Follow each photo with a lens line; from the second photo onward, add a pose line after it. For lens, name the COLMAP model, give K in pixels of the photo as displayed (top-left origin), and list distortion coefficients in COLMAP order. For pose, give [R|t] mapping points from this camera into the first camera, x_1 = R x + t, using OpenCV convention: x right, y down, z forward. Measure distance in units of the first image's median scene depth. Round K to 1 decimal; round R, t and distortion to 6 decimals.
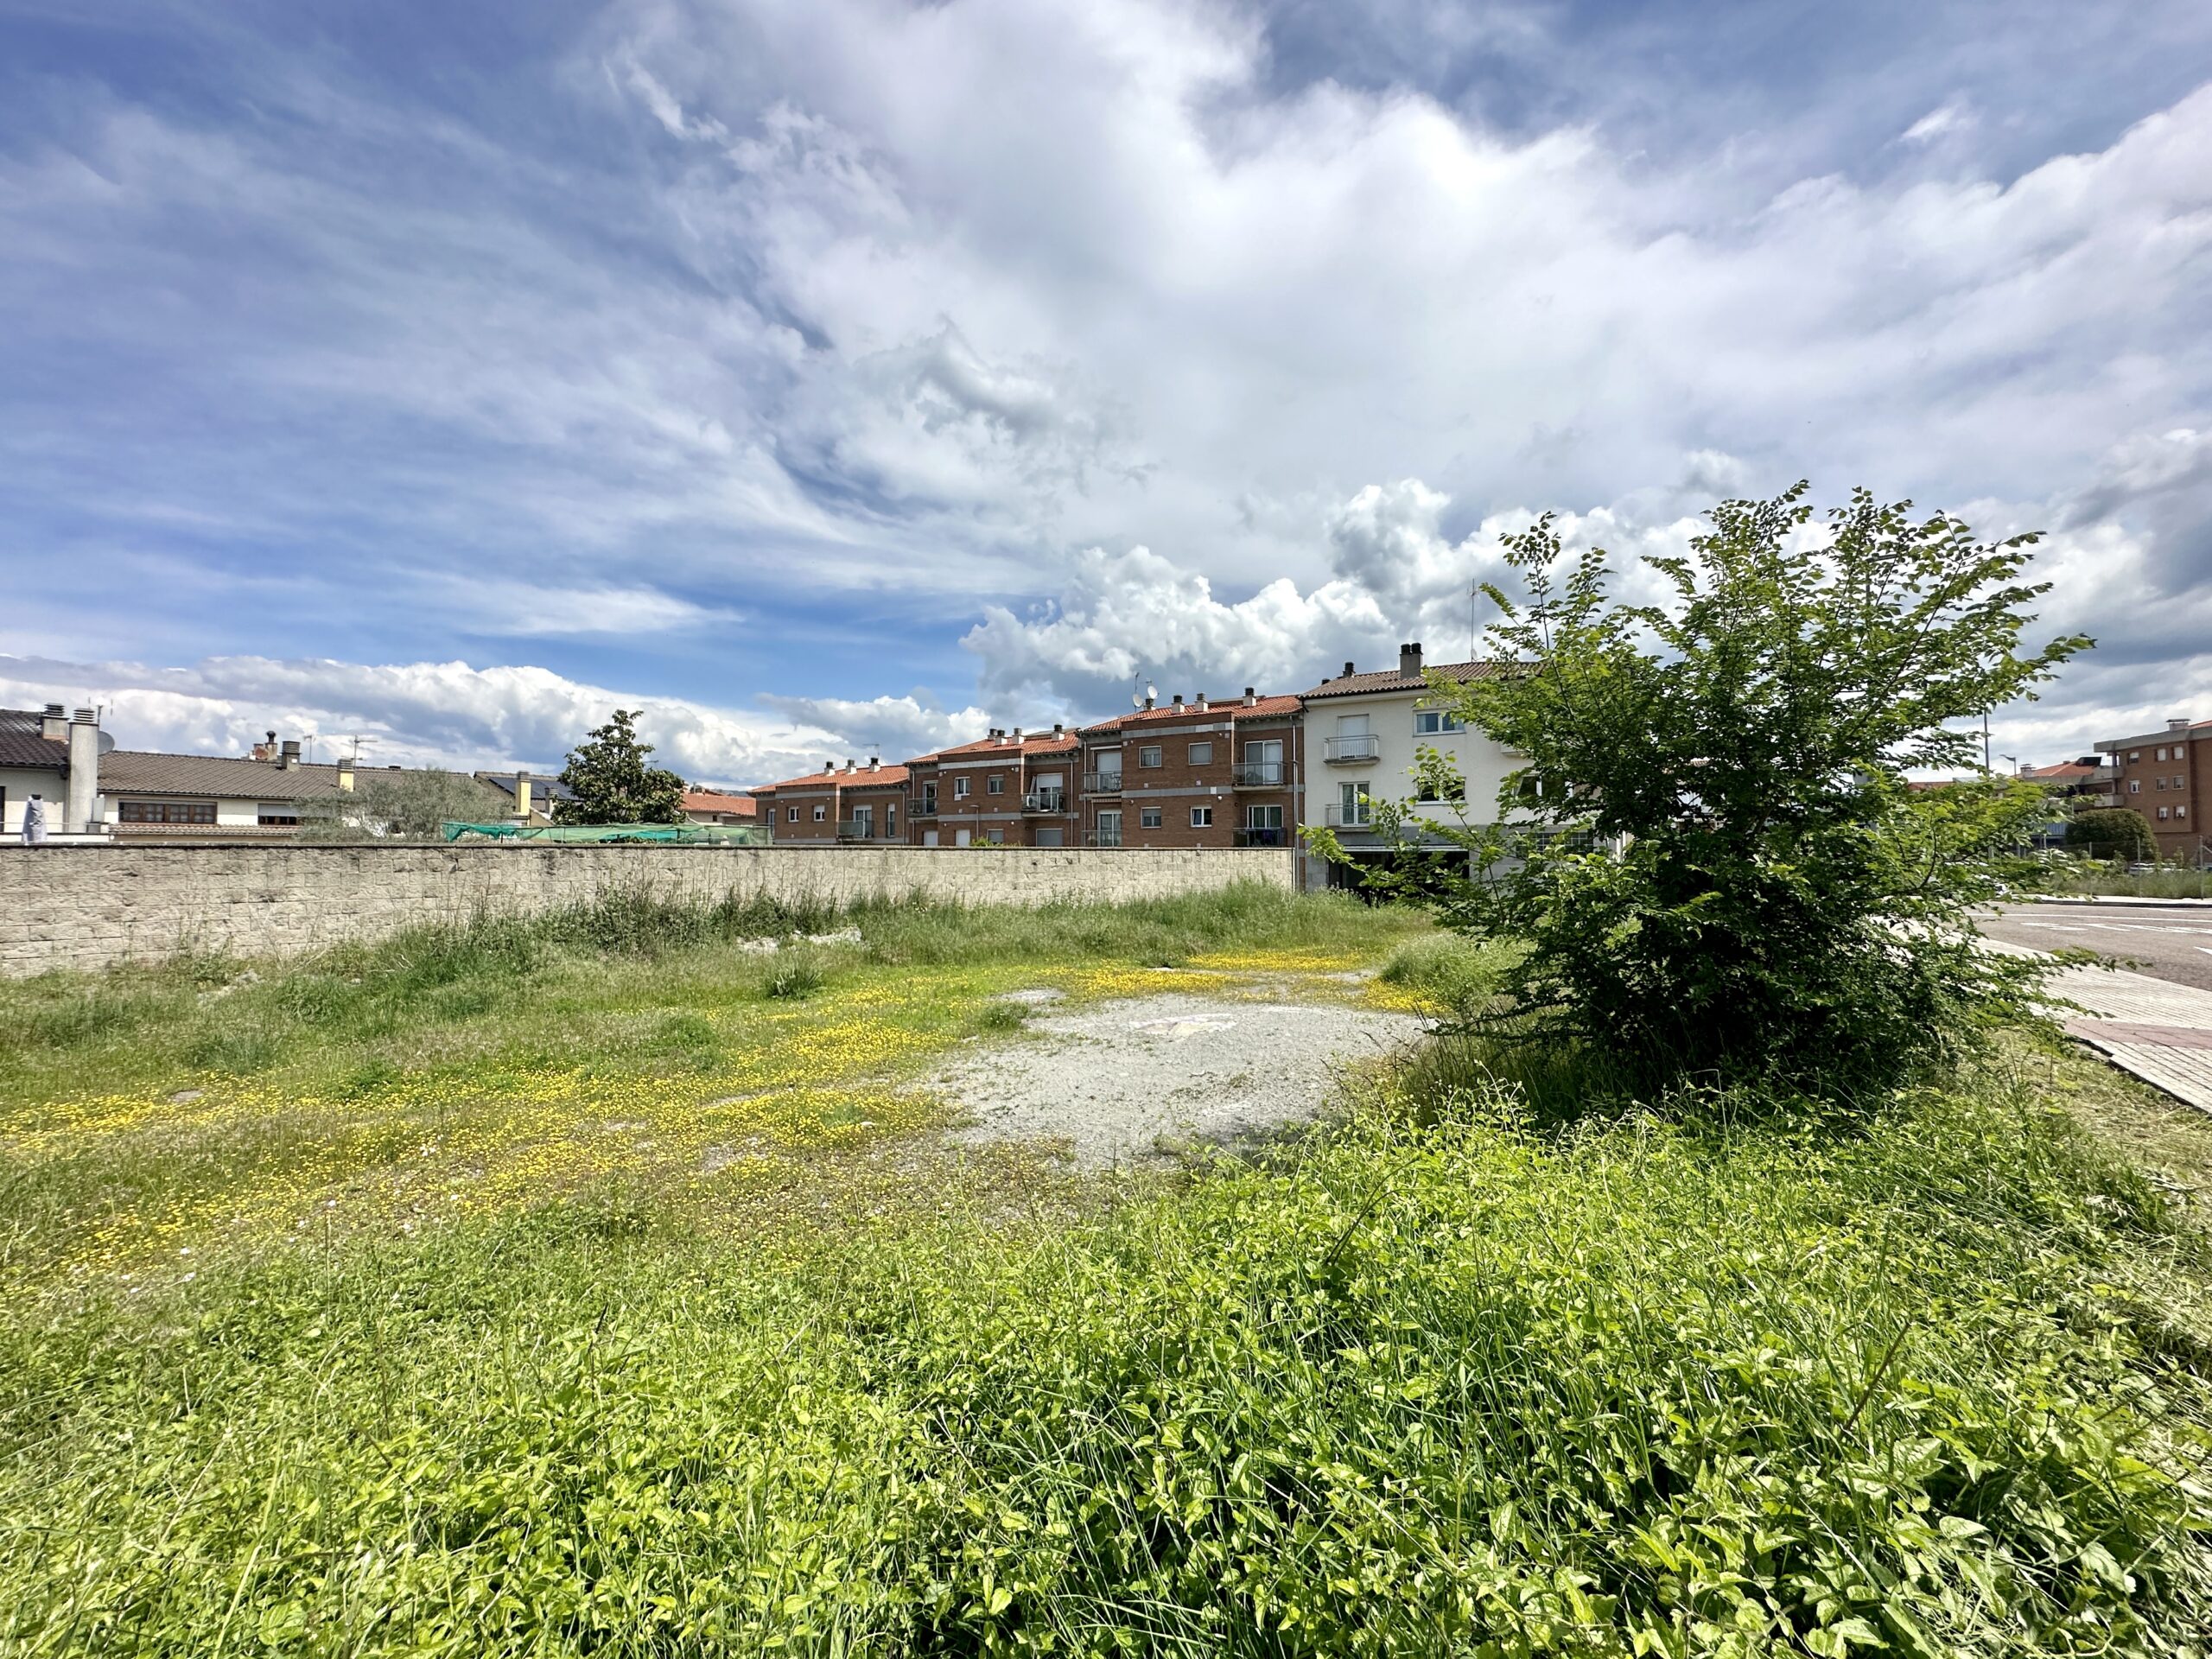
lens RADIAL K [[886.8, 0, 1105.6], [0, 886.8, 851.4], [0, 0, 1]] dist [-0.002393, 0.000379]
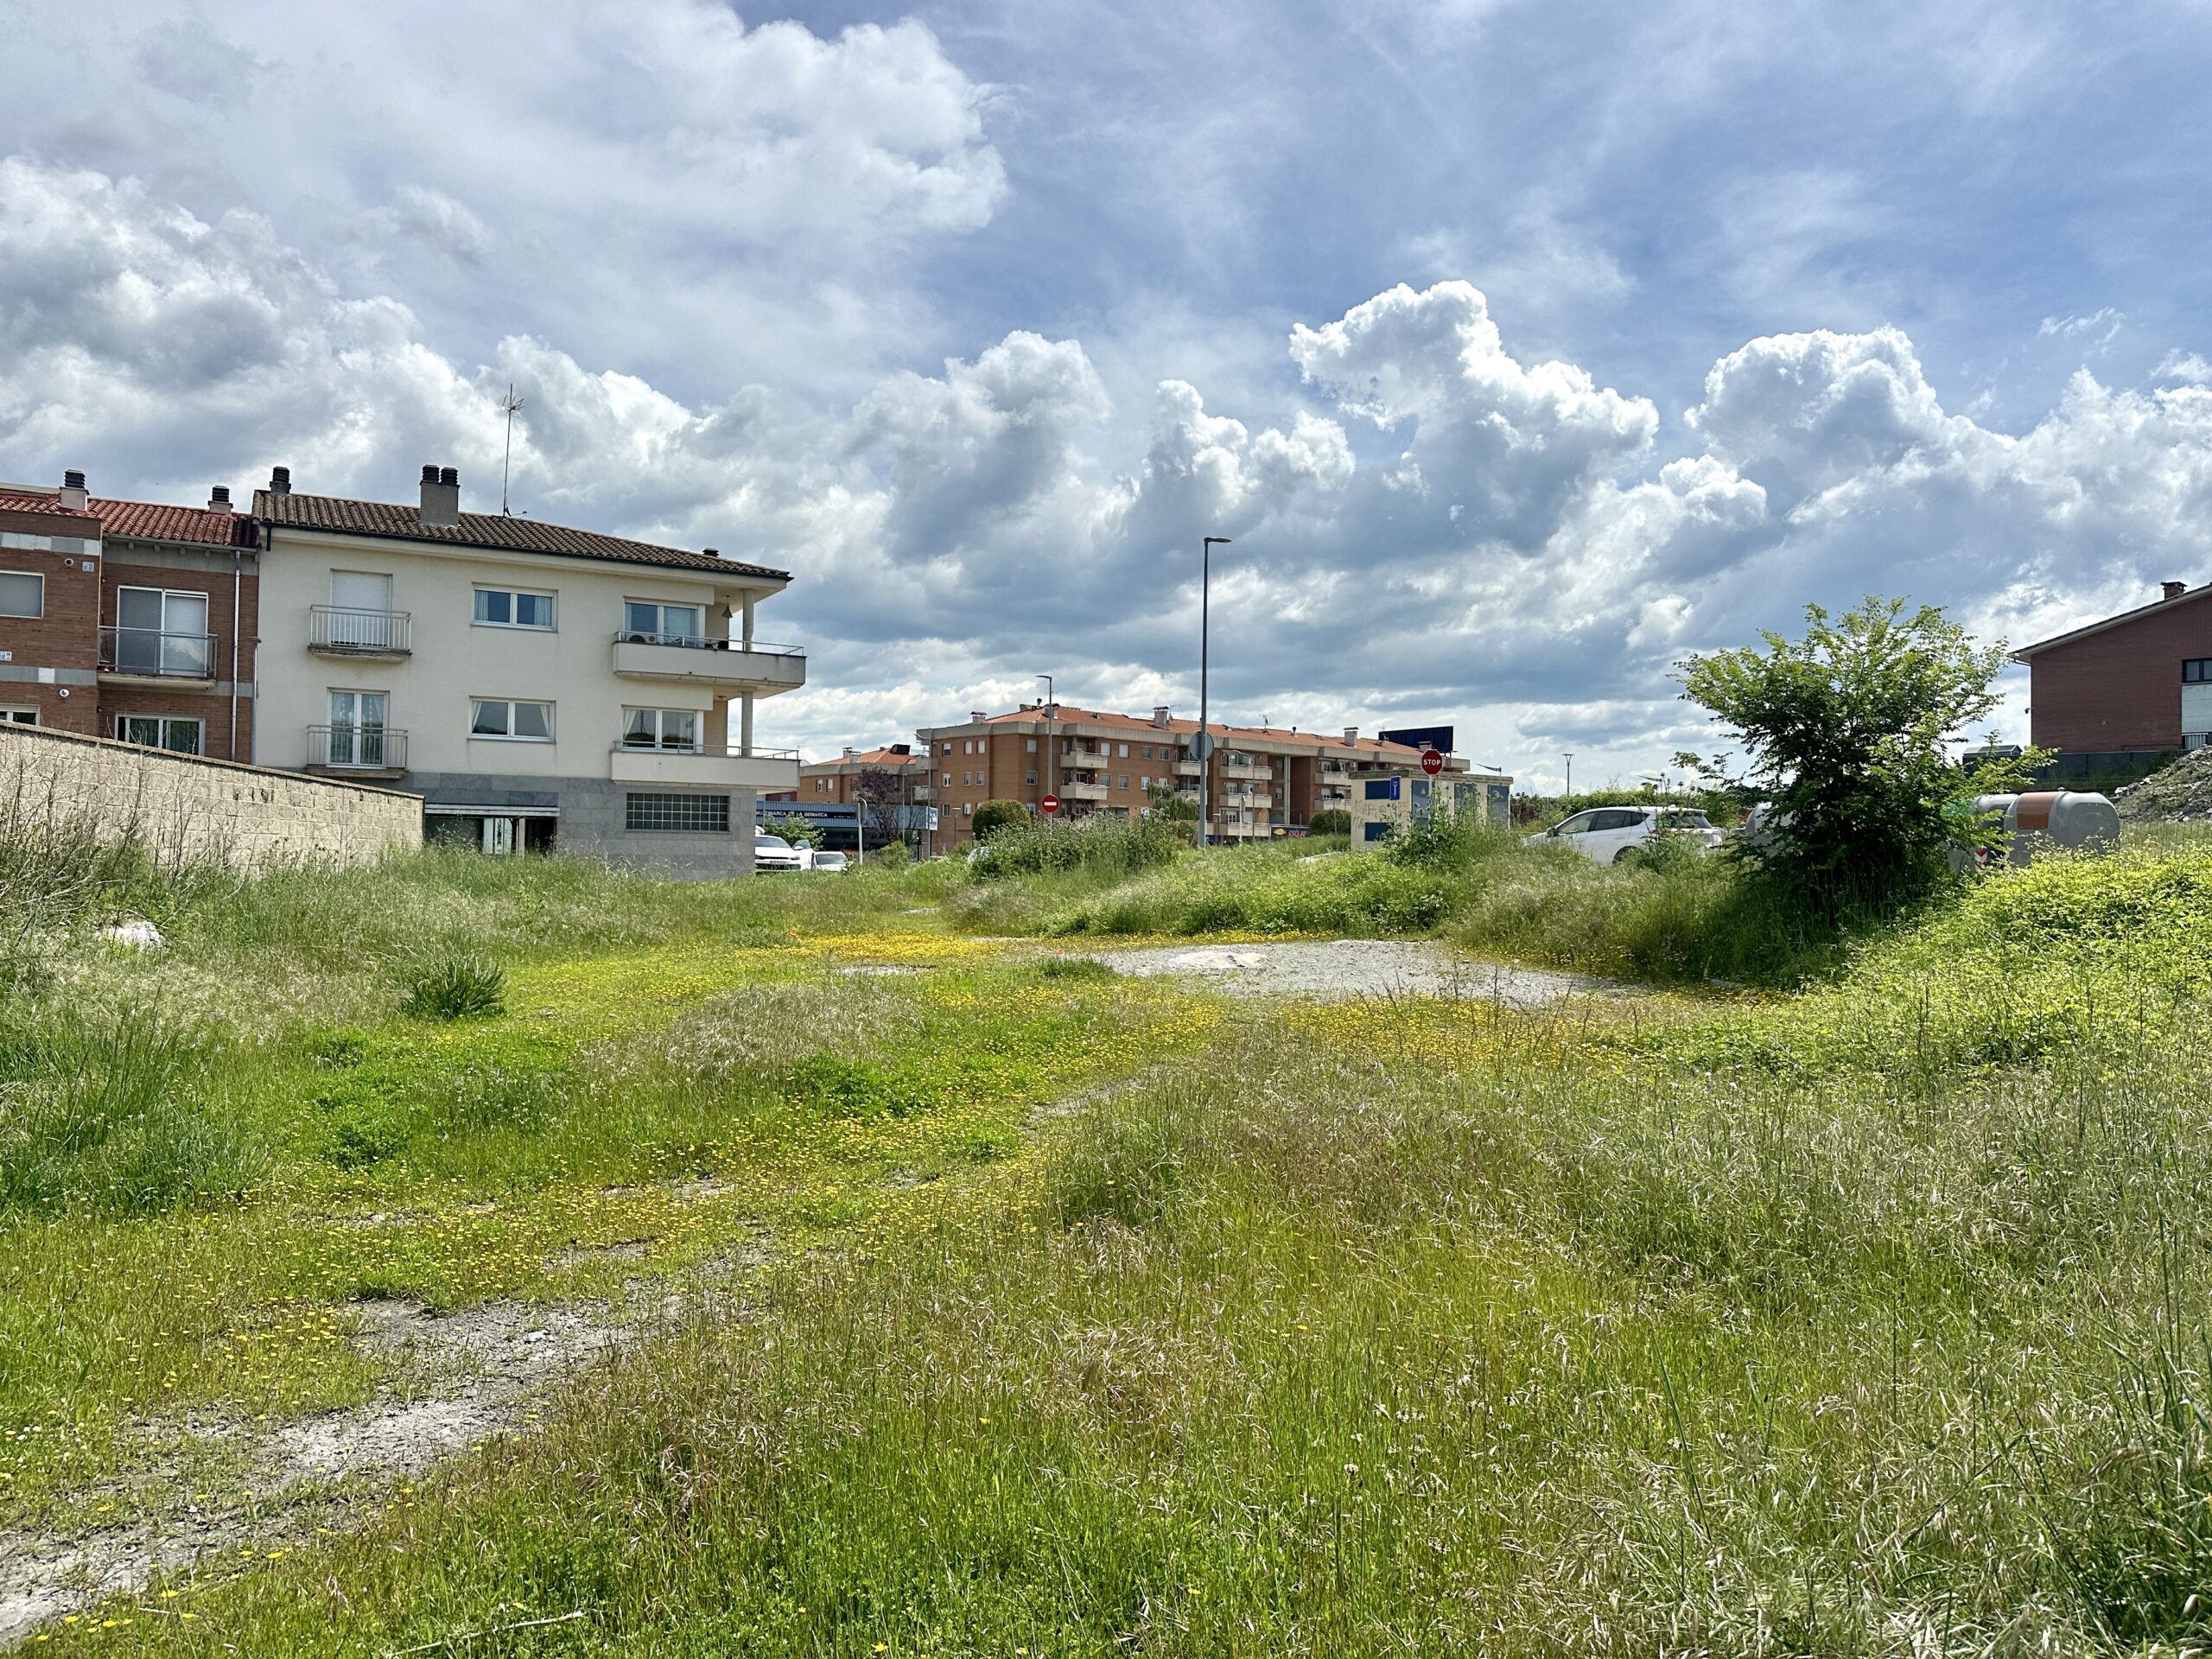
lens RADIAL K [[1582.9, 0, 1091.5], [0, 1582.9, 828.6], [0, 0, 1]] dist [0.059920, -0.060258]
pose [[0.485160, 0.026586, 0.874021, -0.280518], [-0.011455, 0.999645, -0.024049, 0.021172], [-0.874350, 0.001656, 0.485293, 0.077502]]
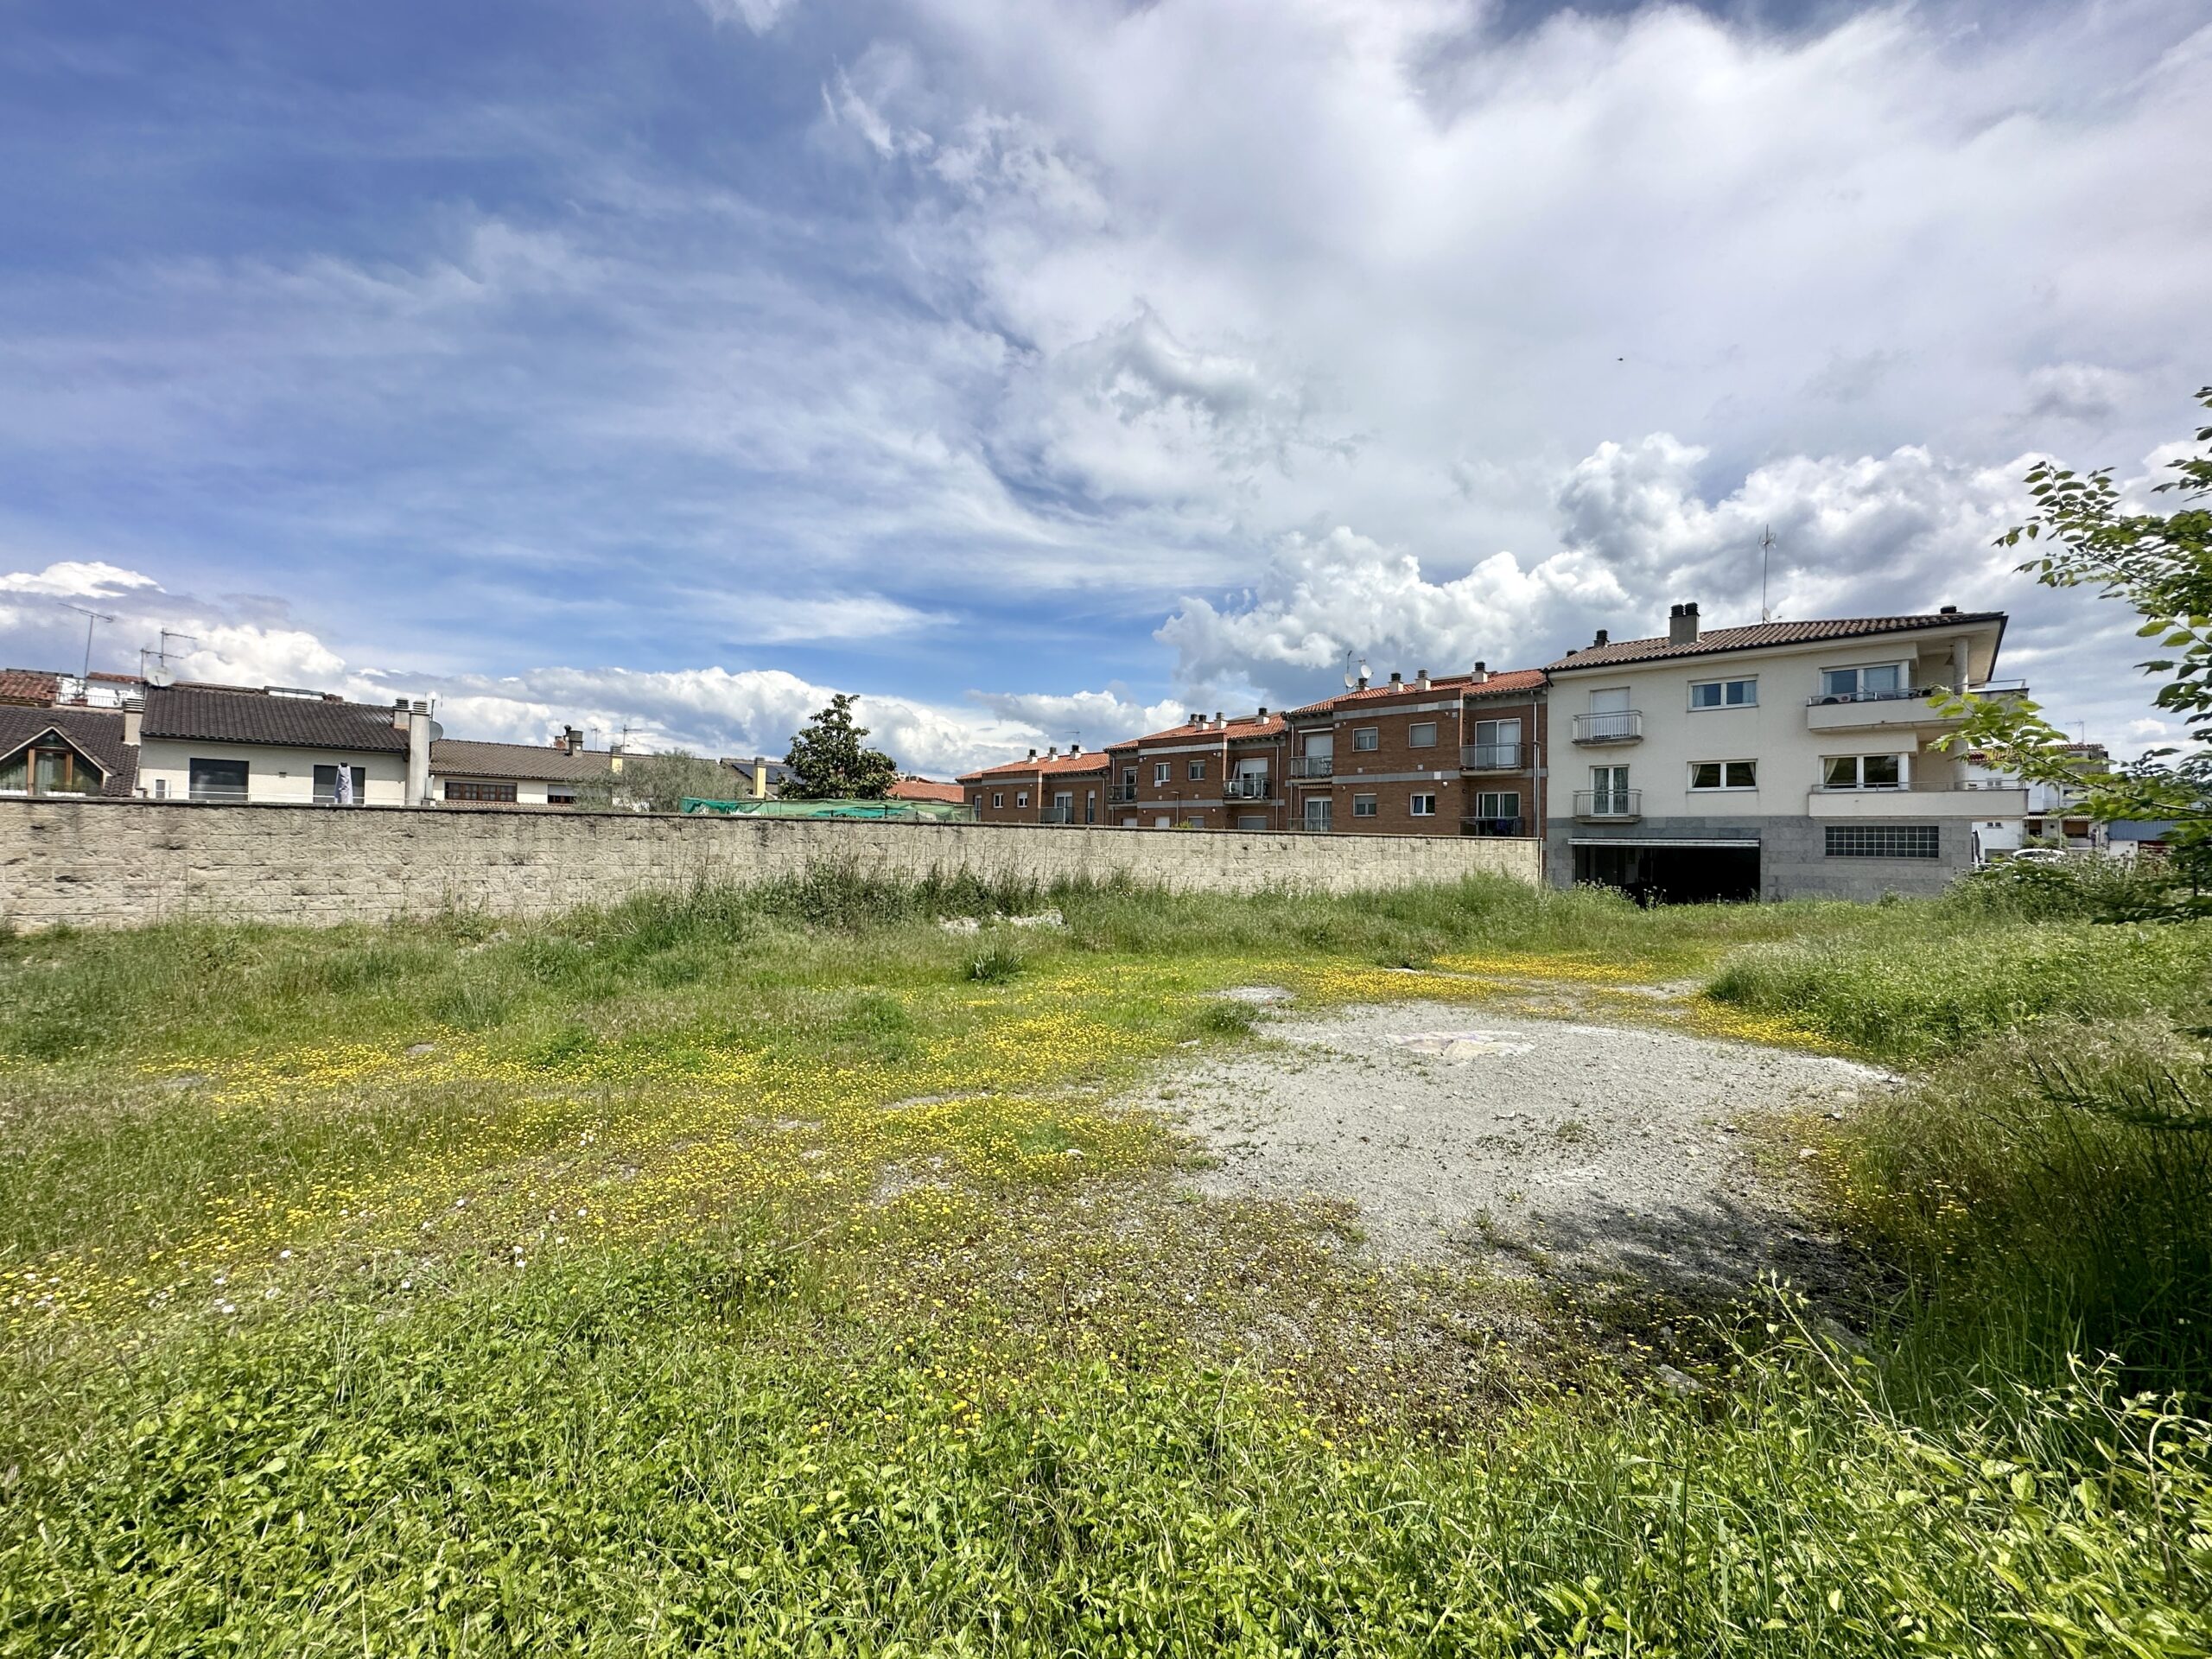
lens RADIAL K [[886.8, 0, 1099.0], [0, 886.8, 830.5], [0, 0, 1]] dist [-0.002393, 0.000379]
pose [[0.974580, 0.013484, -0.223632, -0.009836], [-0.016948, 0.999764, -0.013578, 0.004466], [0.223396, 0.017023, 0.974579, 0.030739]]
